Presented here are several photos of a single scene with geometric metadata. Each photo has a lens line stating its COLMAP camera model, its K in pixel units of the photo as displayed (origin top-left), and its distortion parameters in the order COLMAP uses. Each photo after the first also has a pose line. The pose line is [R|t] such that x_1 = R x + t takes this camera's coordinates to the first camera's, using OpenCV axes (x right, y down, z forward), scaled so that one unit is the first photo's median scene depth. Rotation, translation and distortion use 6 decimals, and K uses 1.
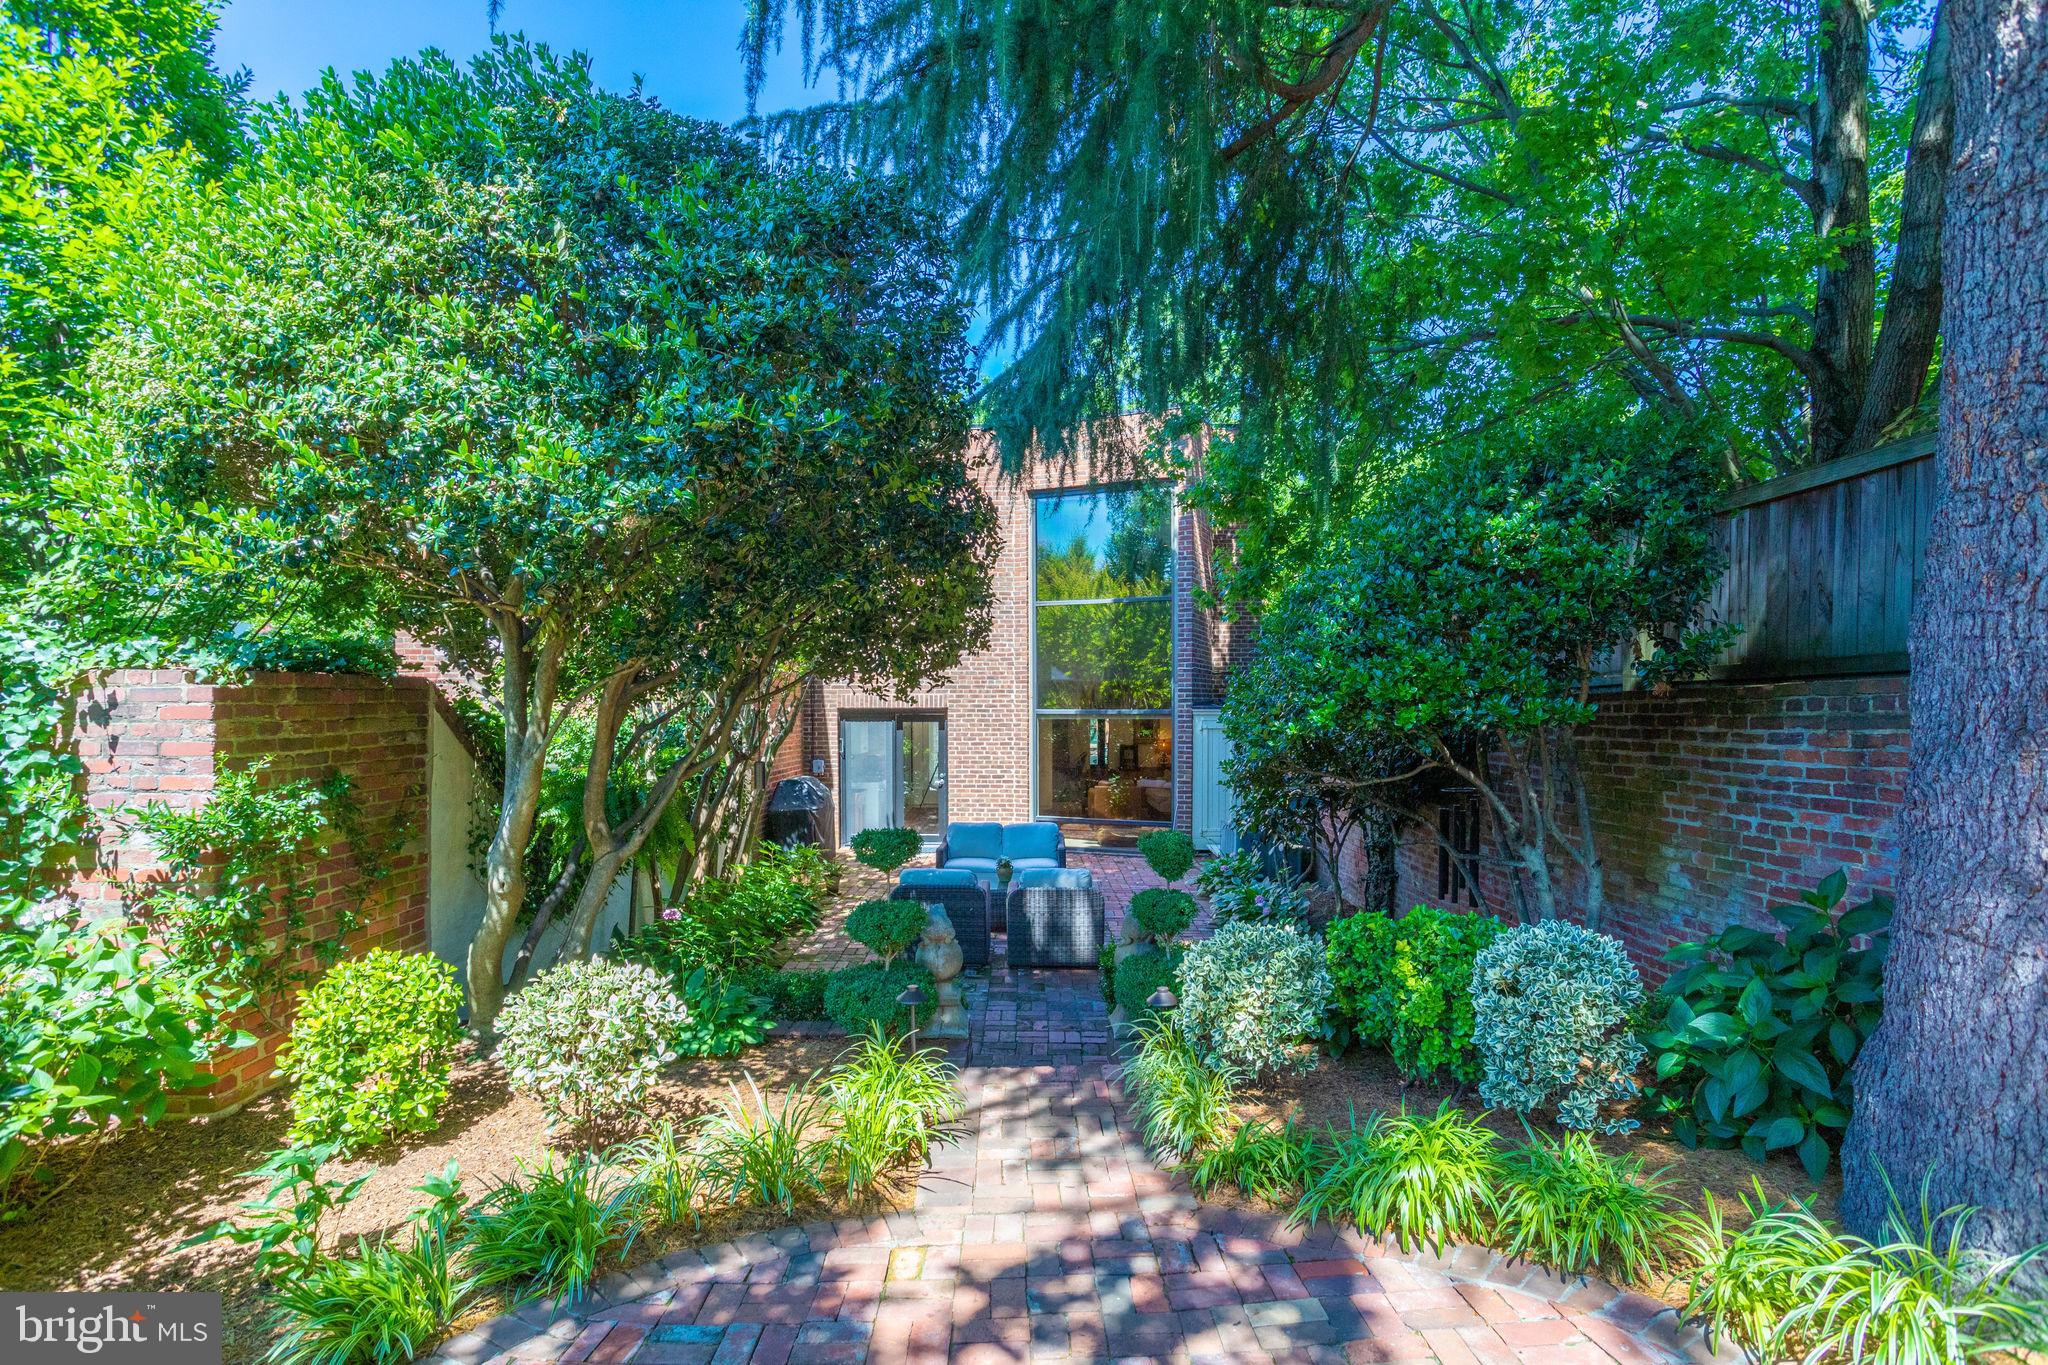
lens RADIAL K [[1000.5, 0, 980.7], [0, 1000.5, 658.4], [0, 0, 1]] dist [-0.030183, 0.028535]
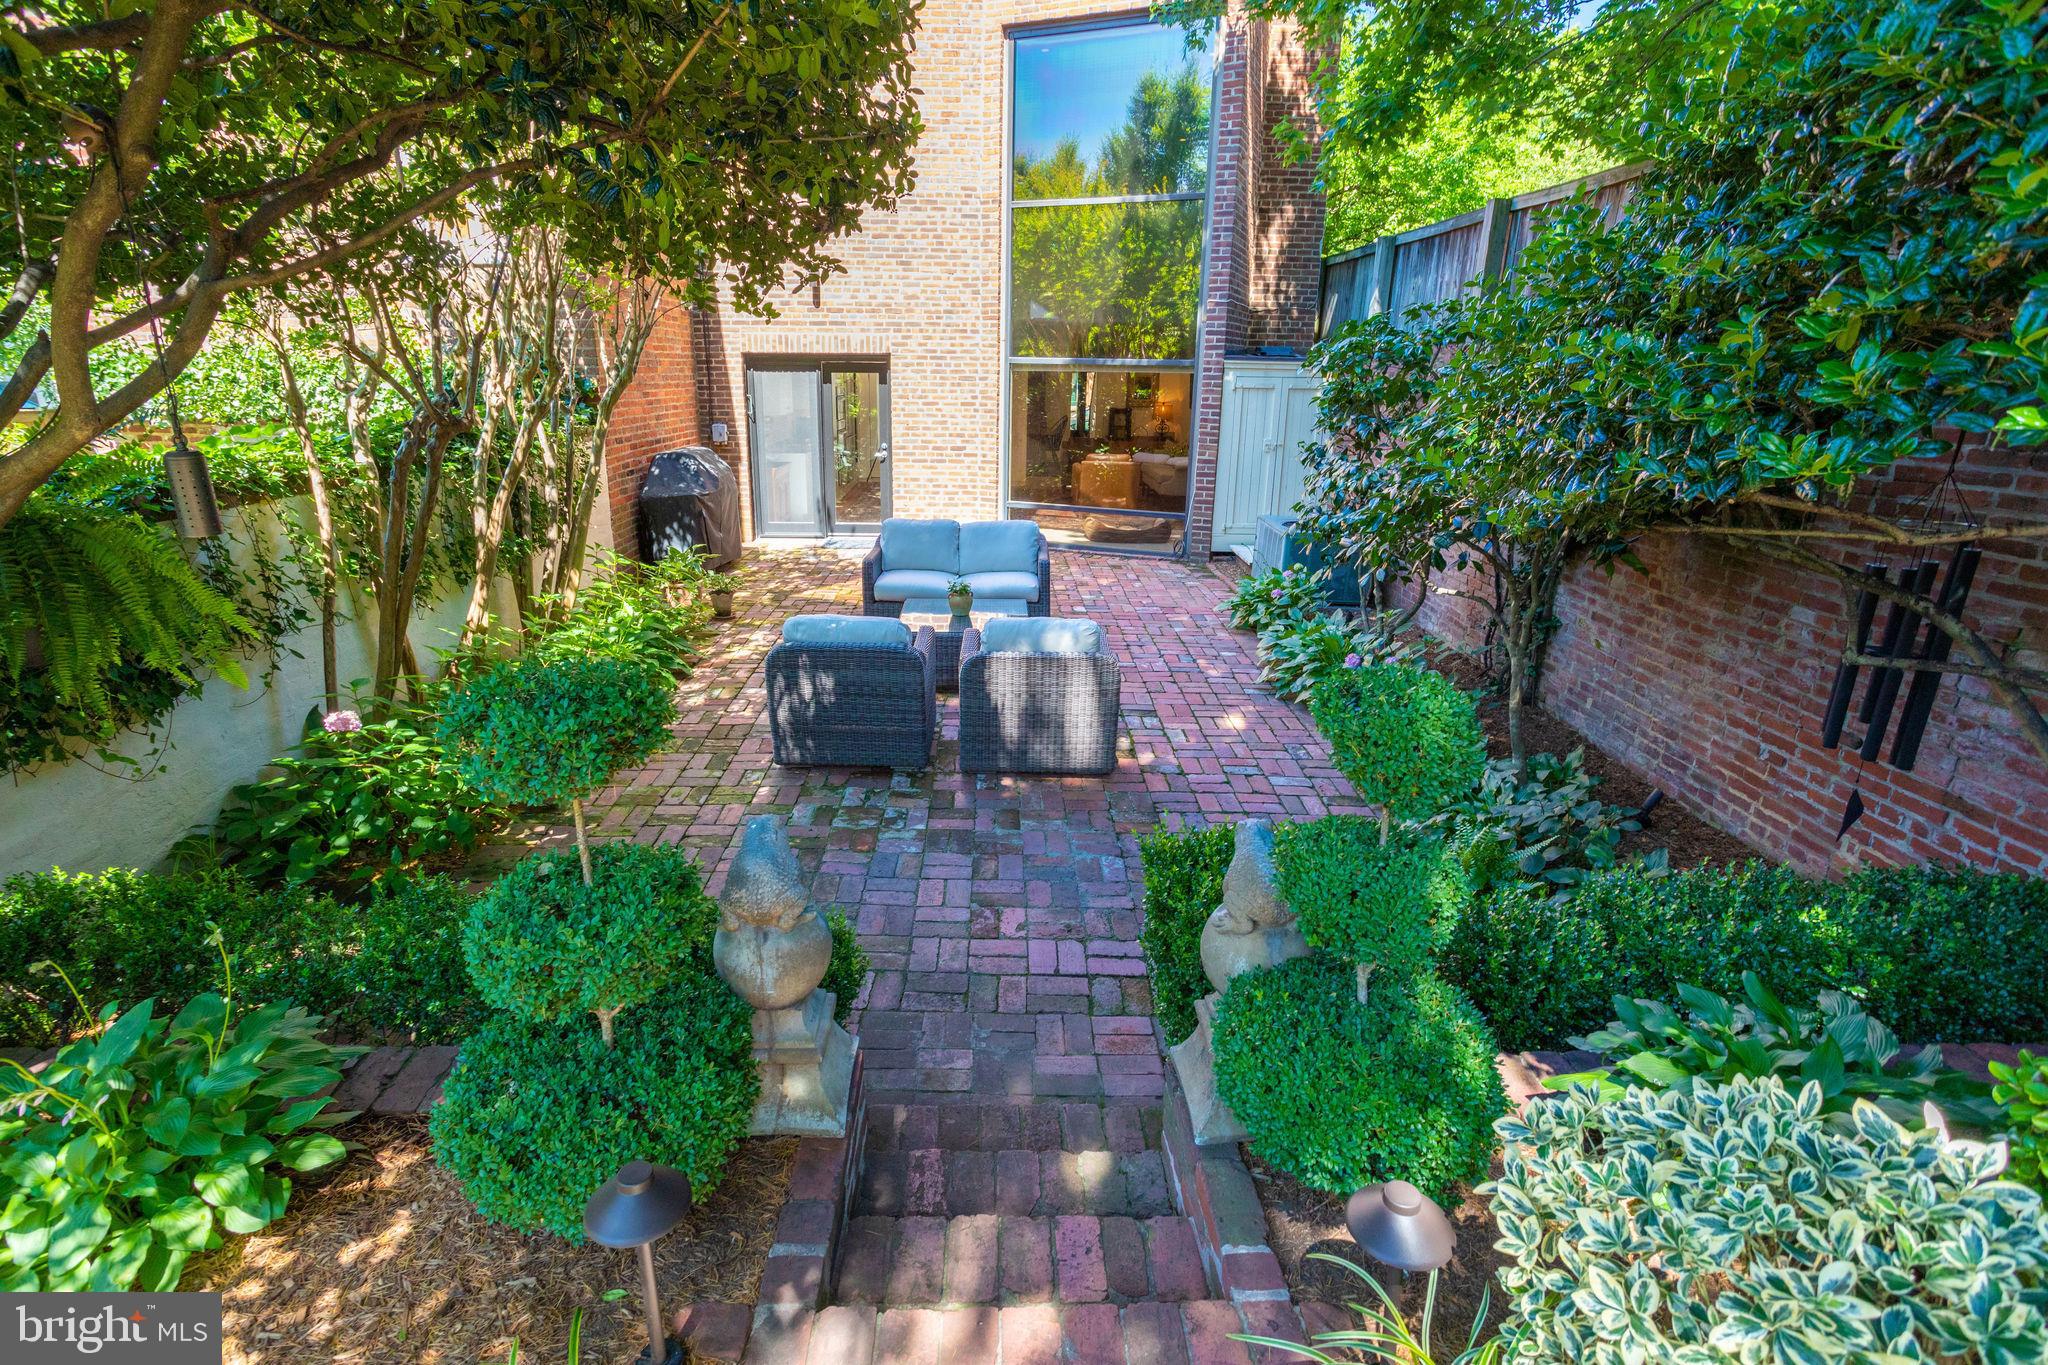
lens RADIAL K [[1000.5, 0, 980.7], [0, 1000.5, 658.4], [0, 0, 1]] dist [-0.030183, 0.028535]
pose [[0.999423, 0.004599, 0.033664, 0.010511], [-0.015427, 0.944203, 0.329004, 0.019707], [-0.030273, -0.329333, 0.943728, 0.244764]]
